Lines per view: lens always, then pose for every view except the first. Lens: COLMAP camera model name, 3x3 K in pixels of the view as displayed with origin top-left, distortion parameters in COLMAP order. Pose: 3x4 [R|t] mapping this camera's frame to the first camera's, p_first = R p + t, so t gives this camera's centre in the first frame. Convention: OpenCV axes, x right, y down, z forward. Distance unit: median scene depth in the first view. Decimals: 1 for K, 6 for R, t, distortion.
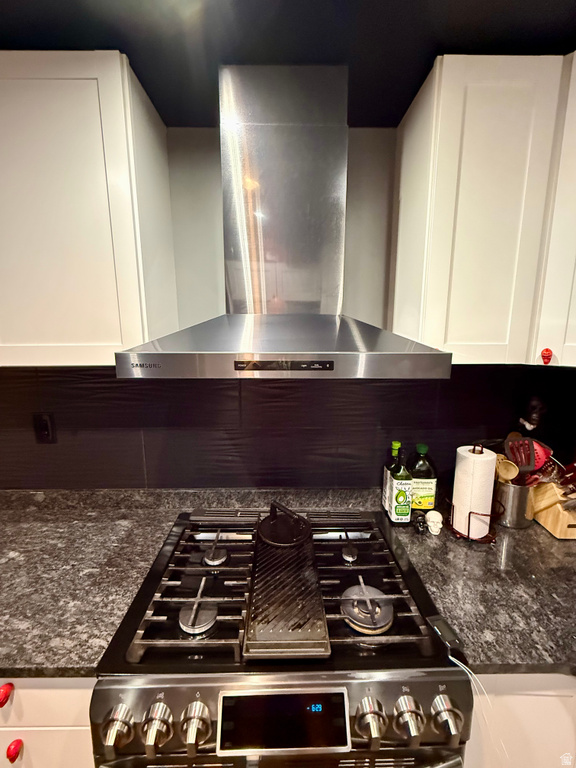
lens RADIAL K [[336.7, 0, 291.0], [0, 336.7, 394.4], [0, 0, 1]] dist [0.011976, 0.001296]
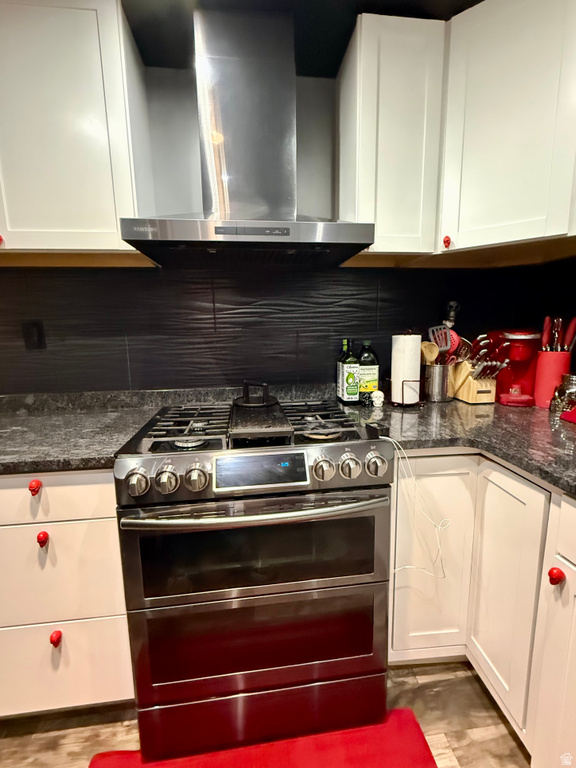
lens RADIAL K [[336.7, 0, 288.1], [0, 336.7, 374.3], [0, 0, 1]] dist [0.011976, 0.001296]
pose [[0.994720, -0.032009, 0.097506, -0.017912], [0.034448, 0.999132, -0.023429, 0.311373], [-0.096672, 0.026665, 0.994959, -0.194968]]
